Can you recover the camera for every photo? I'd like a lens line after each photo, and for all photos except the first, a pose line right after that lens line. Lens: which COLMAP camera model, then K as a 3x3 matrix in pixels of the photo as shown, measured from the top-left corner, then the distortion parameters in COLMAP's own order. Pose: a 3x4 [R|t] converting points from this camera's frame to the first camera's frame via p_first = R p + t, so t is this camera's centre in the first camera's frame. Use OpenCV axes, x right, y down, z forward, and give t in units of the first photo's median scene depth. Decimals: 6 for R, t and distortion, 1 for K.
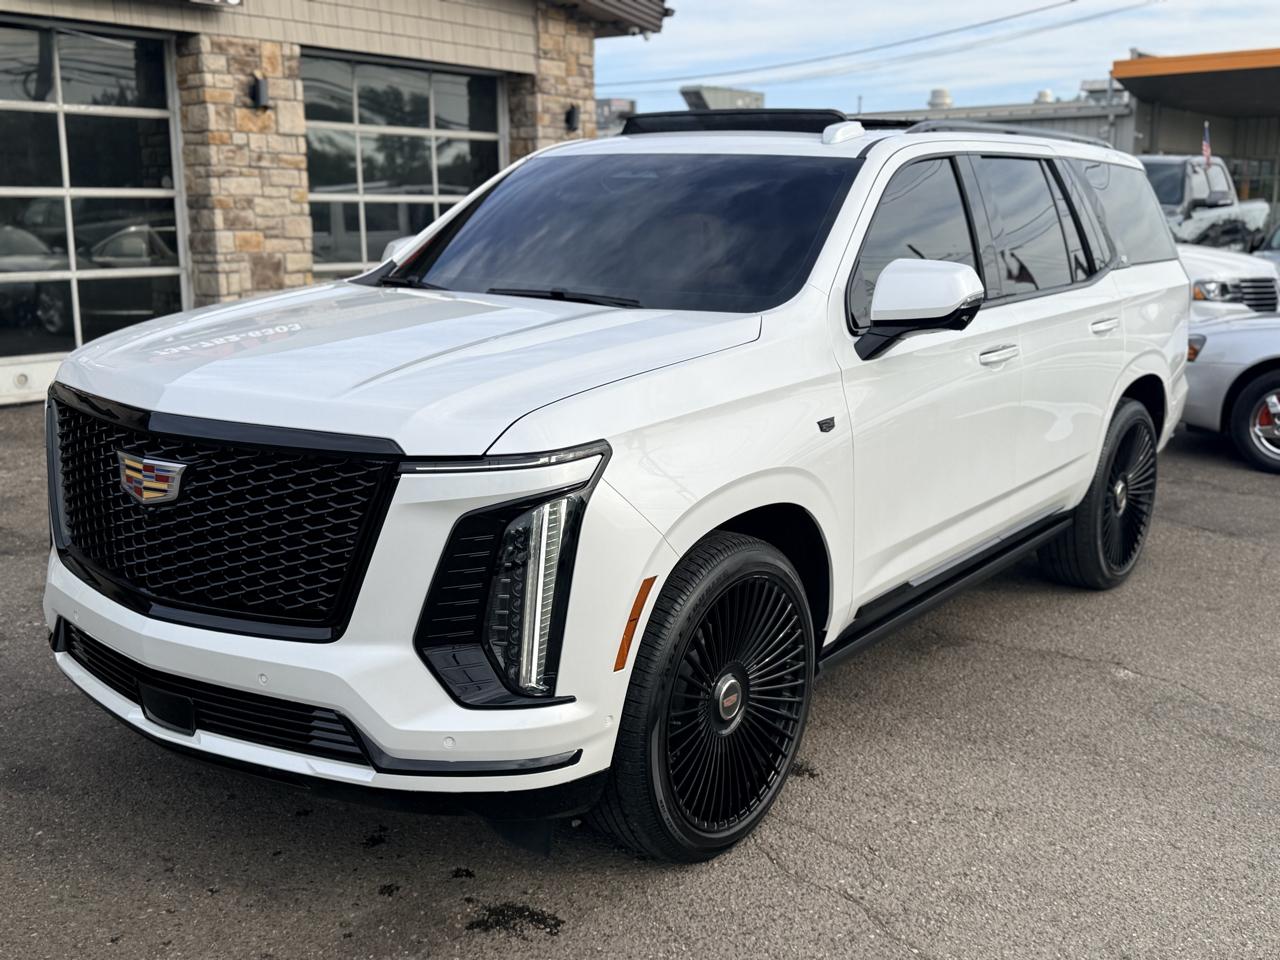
lens RADIAL K [[1286.6, 0, 640.0], [0, 1286.6, 480.0], [0, 0, 1]] dist [0.174885, -0.413165]
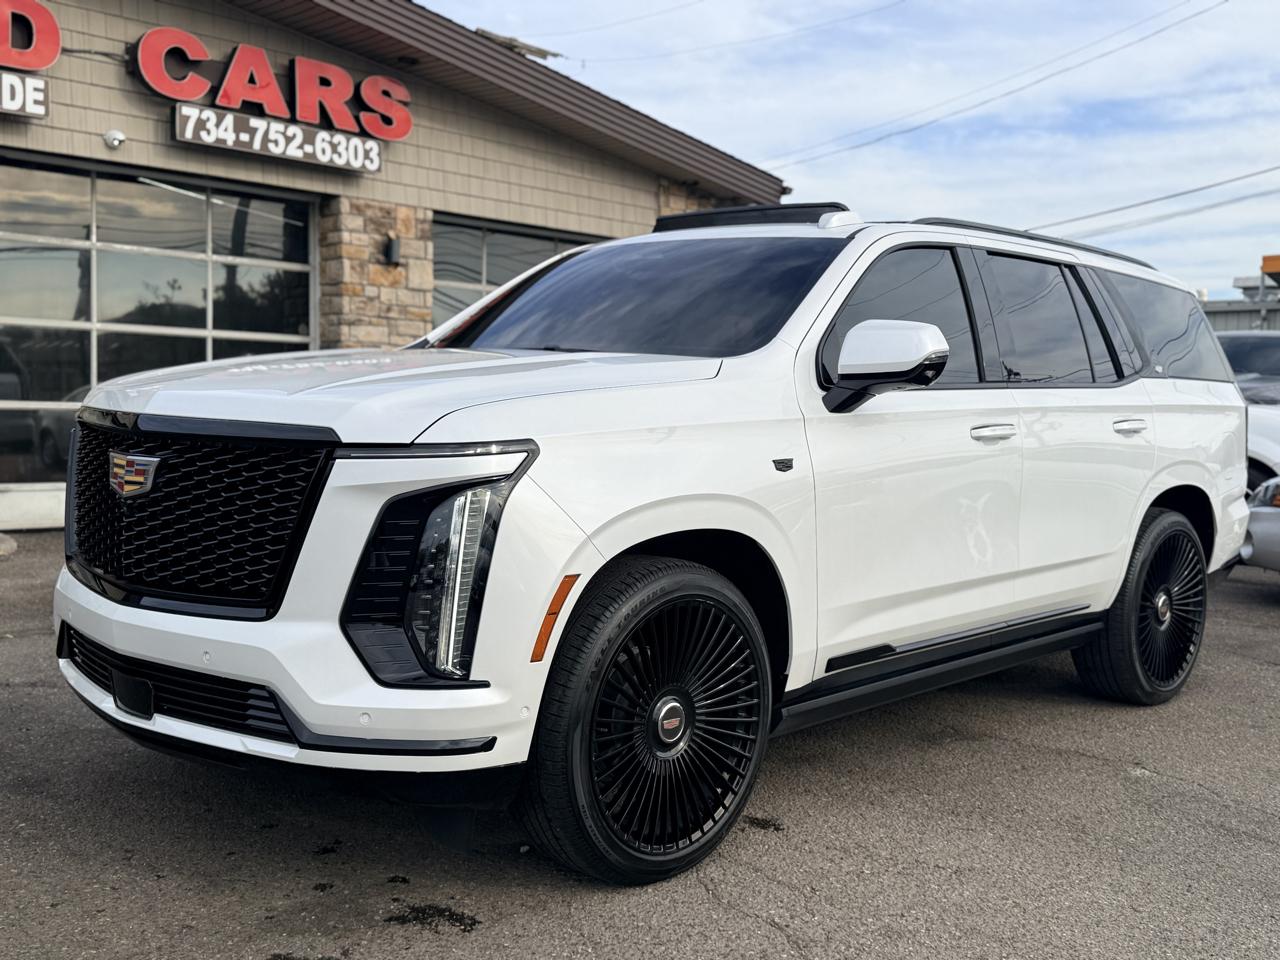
lens RADIAL K [[1278.8, 0, 642.3], [0, 1278.8, 480.3], [0, 0, 1]] dist [0.179659, -0.399266]
pose [[0.993250, 0.028296, -0.112486, 0.124040], [-0.043976, 0.989250, -0.139465, 0.098676], [0.107330, 0.143470, 0.983817, -0.018477]]
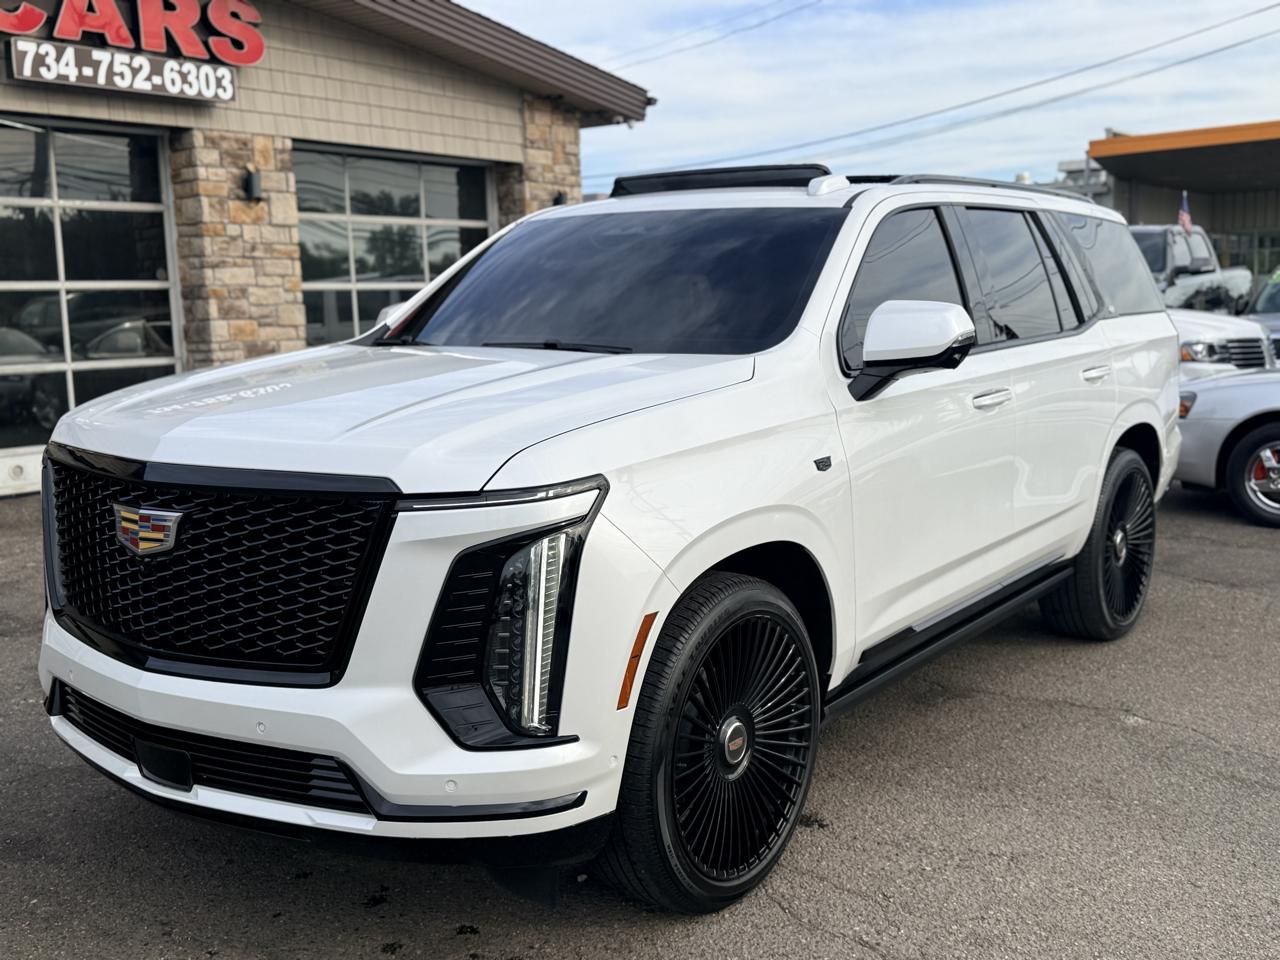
lens RADIAL K [[1285.8, 0, 631.2], [0, 1285.8, 484.4], [0, 0, 1]] dist [0.172454, -0.395884]
pose [[0.999641, -0.026757, -0.001471, -0.002374], [0.026608, 0.997597, -0.063969, 0.027578], [0.003179, 0.063907, 0.997951, 0.004746]]
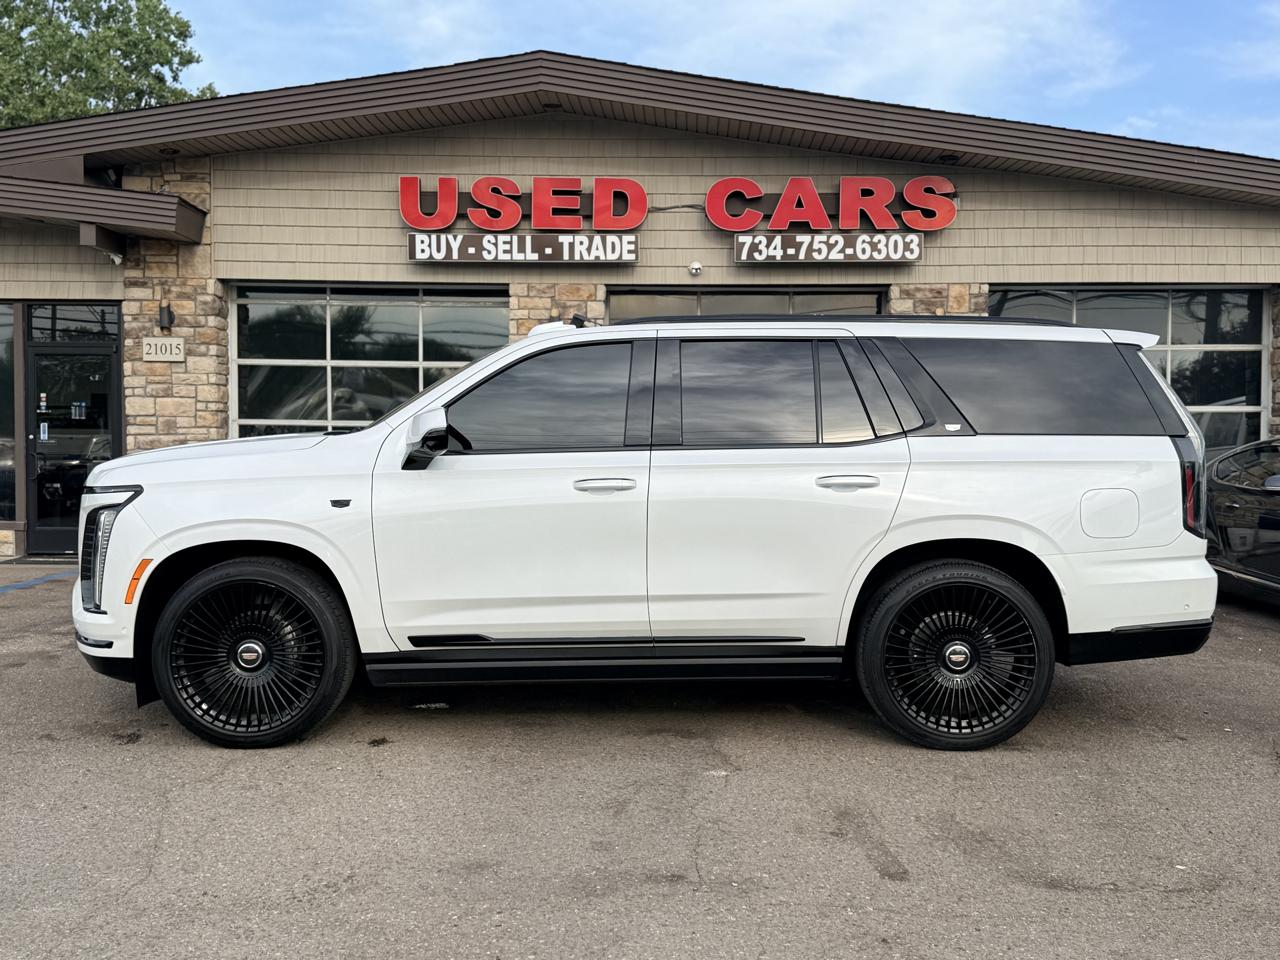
lens RADIAL K [[1231.6, 0, 631.6], [0, 1231.6, 487.8], [0, 0, 1]] dist [0.168108, -0.349867]
pose [[0.621306, 0.029406, -0.783016, 1.320310], [-0.161724, 0.982592, -0.091424, 0.017872], [0.766697, 0.183435, 0.615246, 0.268497]]
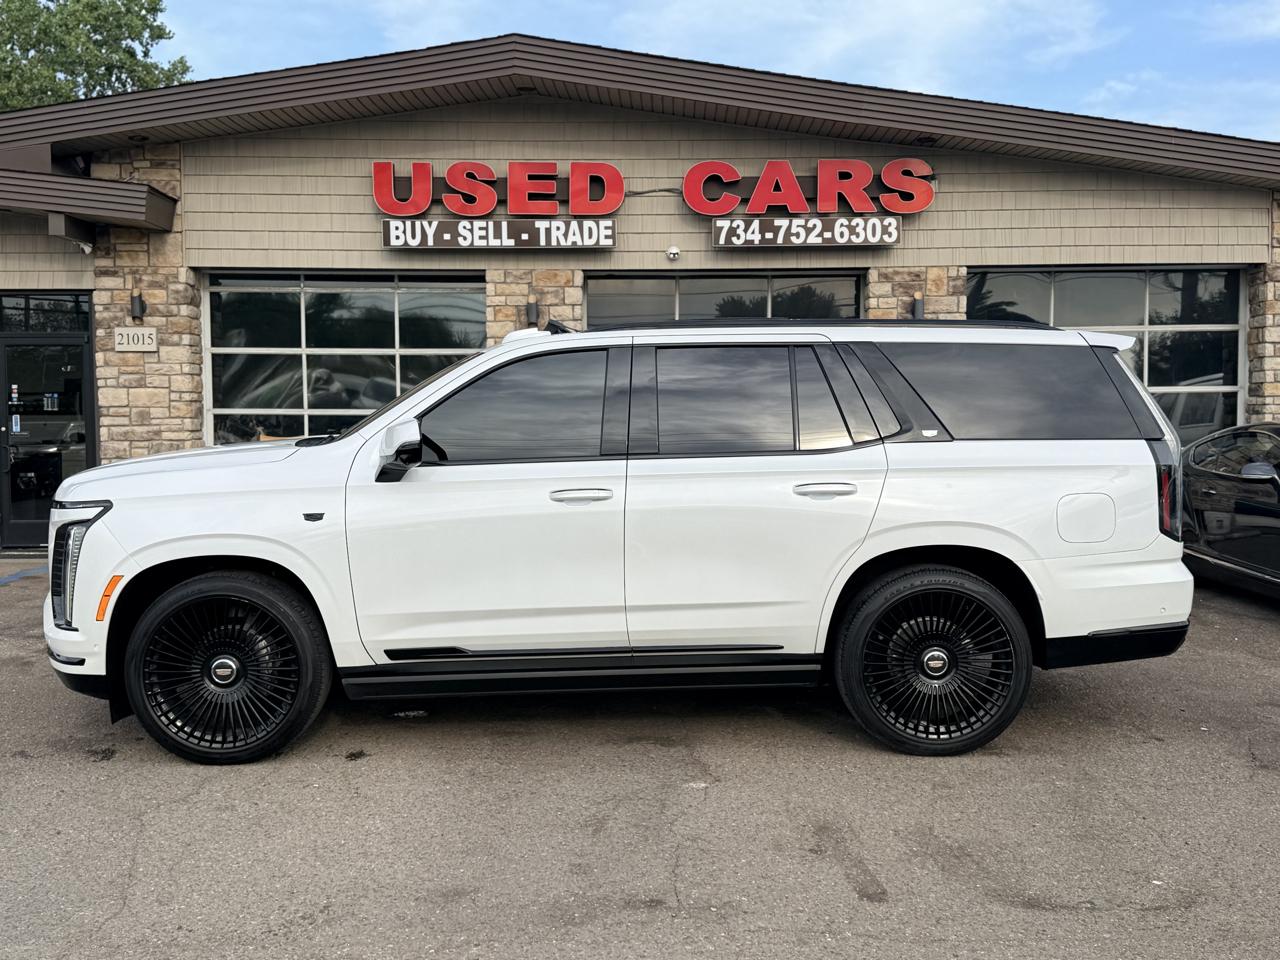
lens RADIAL K [[1231.6, 0, 631.6], [0, 1231.6, 487.8], [0, 0, 1]] dist [0.168108, -0.349867]
pose [[0.633184, 0.040353, -0.772948, 1.315062], [-0.150734, 0.985949, -0.072005, -0.022076], [0.759182, 0.162102, 0.630370, 0.271560]]
